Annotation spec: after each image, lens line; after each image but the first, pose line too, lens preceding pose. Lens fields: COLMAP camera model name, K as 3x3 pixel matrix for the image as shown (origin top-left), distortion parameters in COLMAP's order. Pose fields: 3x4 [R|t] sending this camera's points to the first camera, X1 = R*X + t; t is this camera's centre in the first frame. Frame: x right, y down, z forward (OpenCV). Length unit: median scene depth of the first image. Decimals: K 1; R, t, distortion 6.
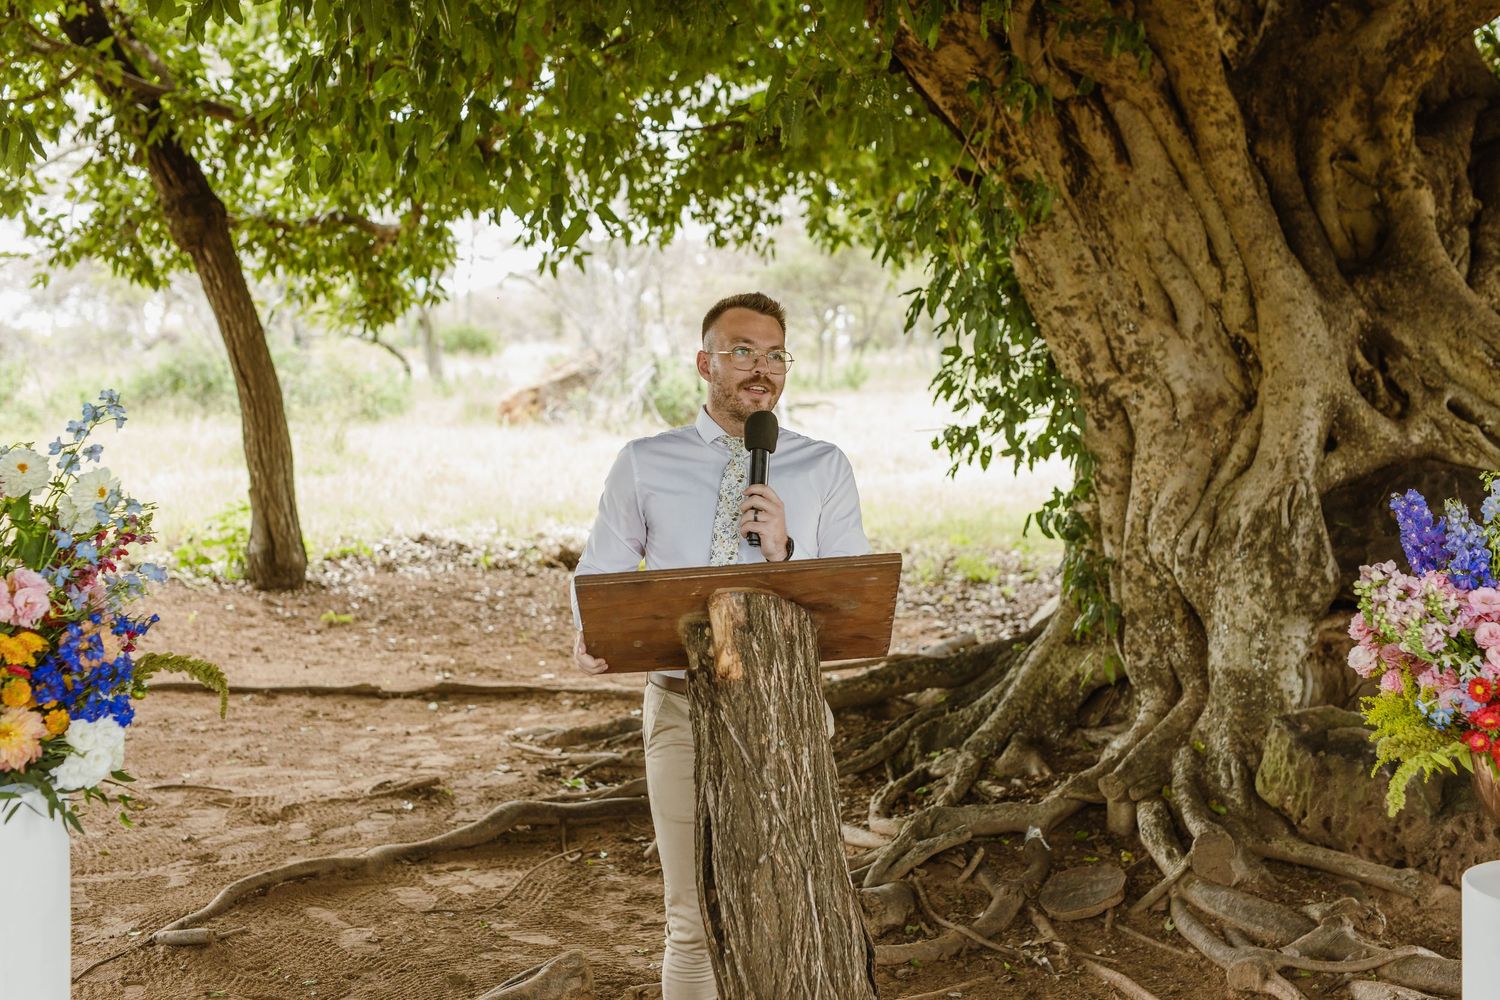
lens RADIAL K [[2148.0, 0, 750.0], [0, 2148.0, 500.0], [0, 0, 1]] dist [0.194924, -0.053839]
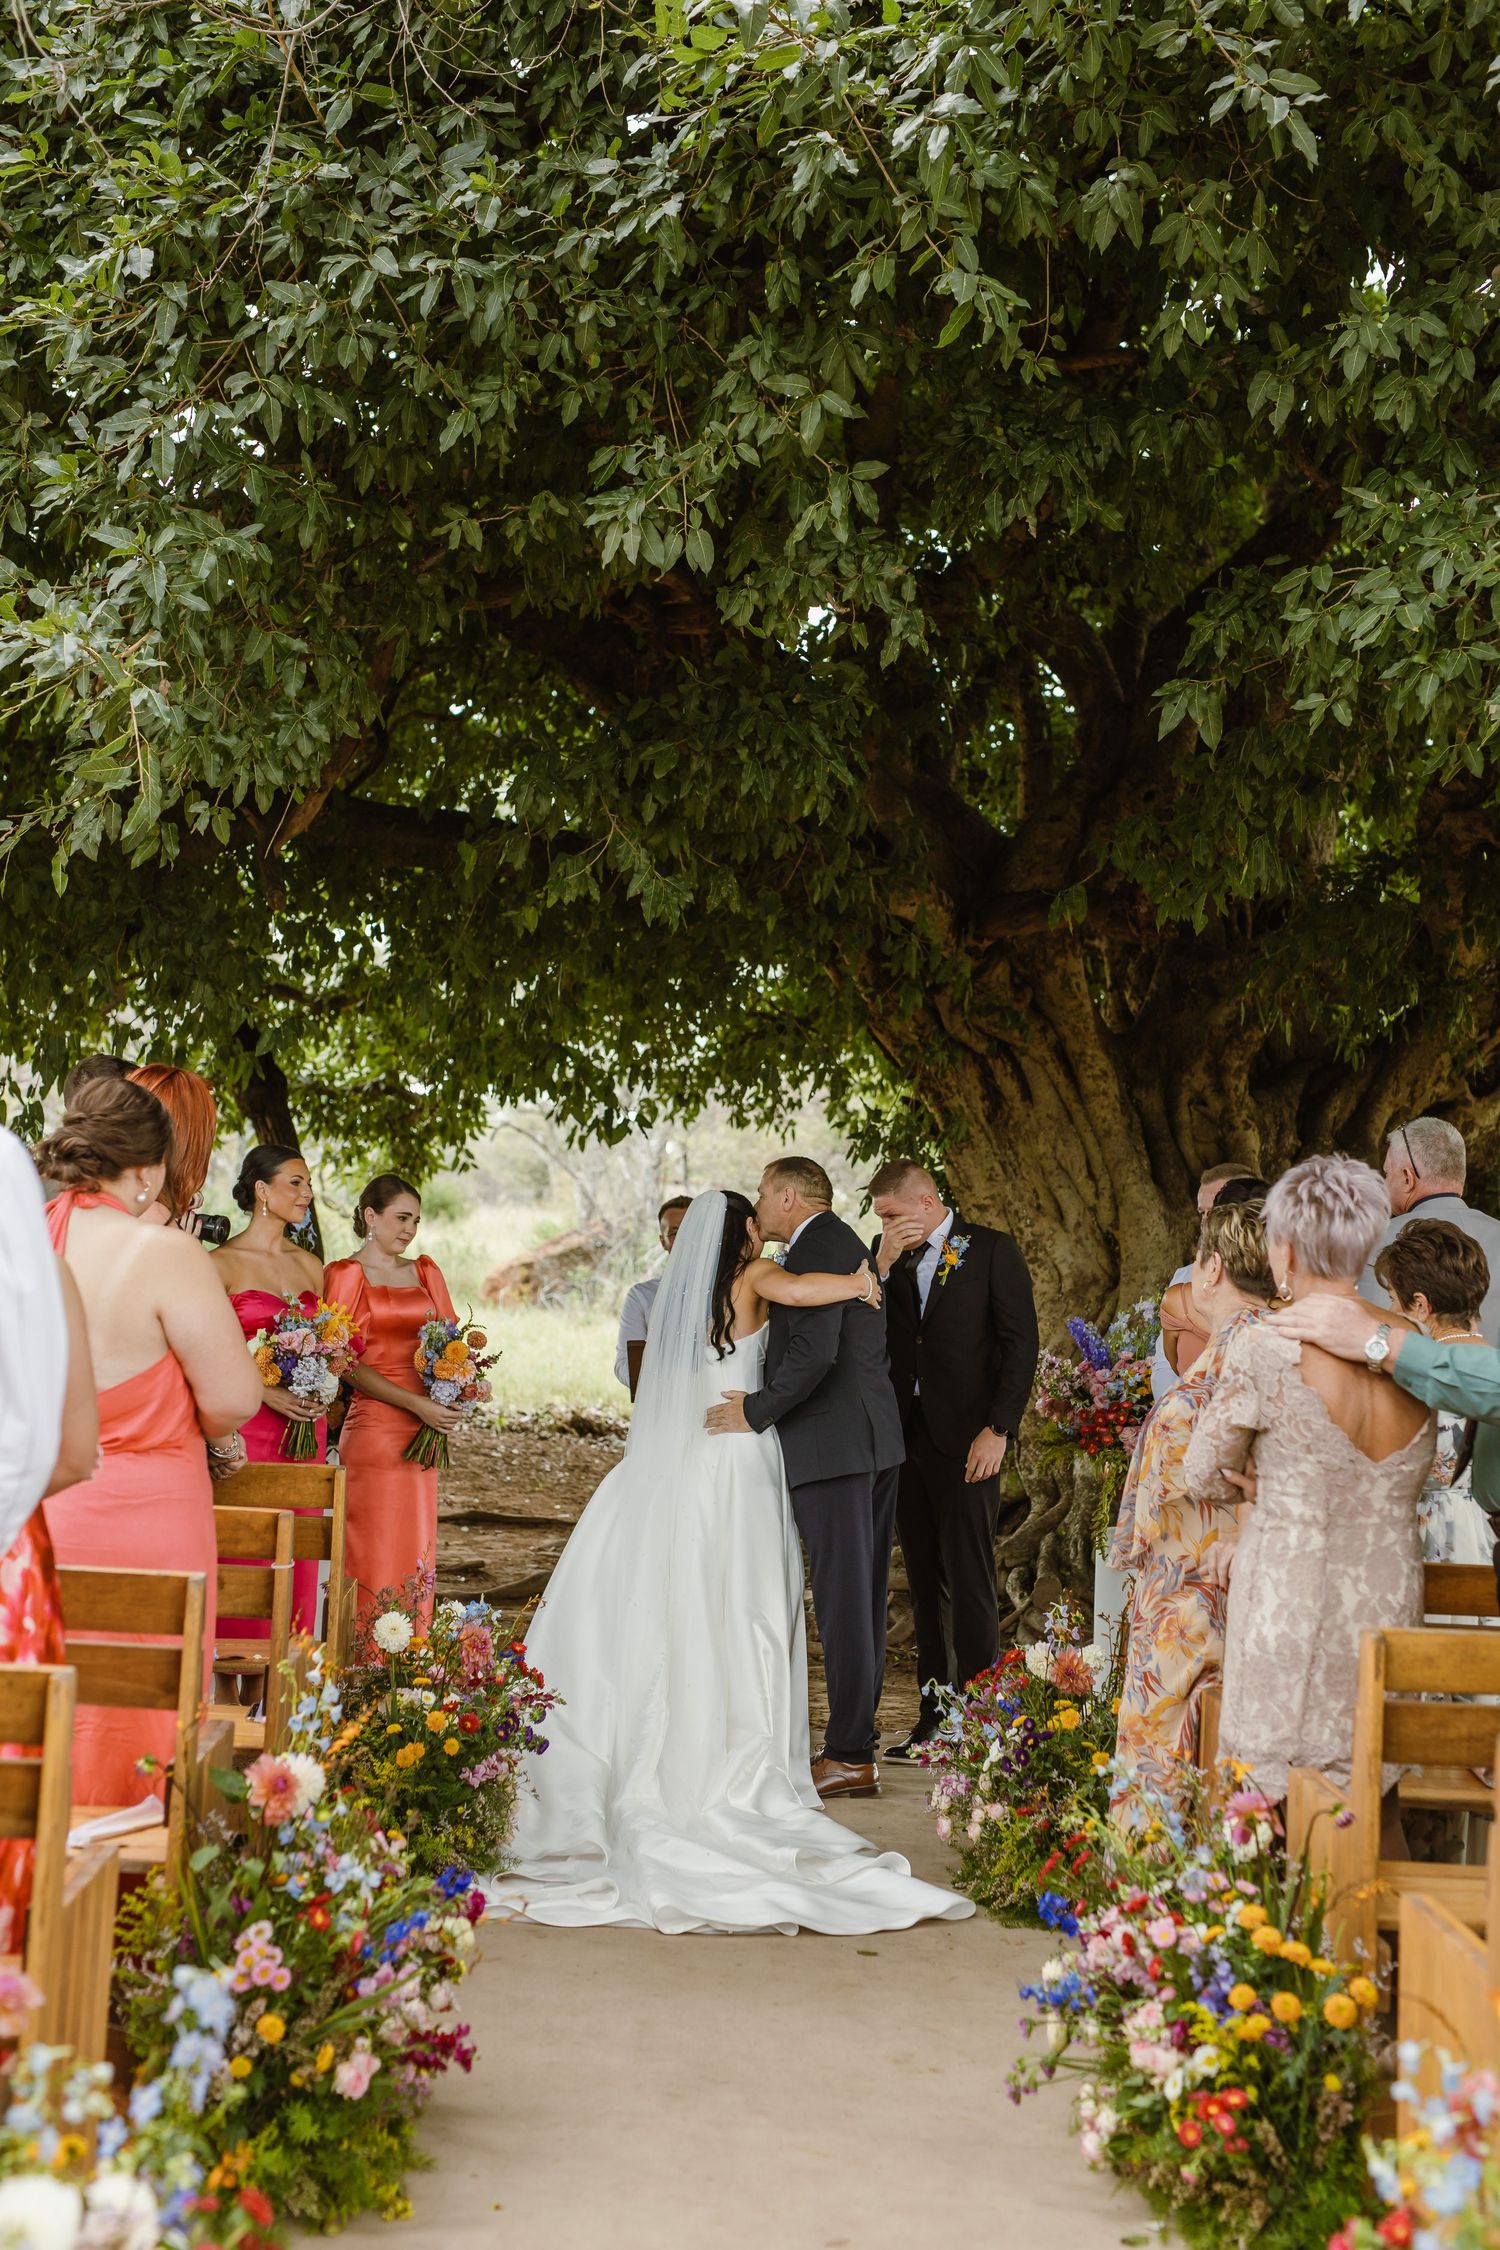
lens RADIAL K [[3221.9, 0, 750.0], [0, 3221.9, 1125.0], [0, 0, 1]] dist [0.194924, -0.053839]
pose [[0.998924, 0.040538, -0.022548, 0.025482], [-0.042612, 0.993997, -0.100765, 0.038491], [0.018328, 0.101617, 0.994655, -0.554392]]
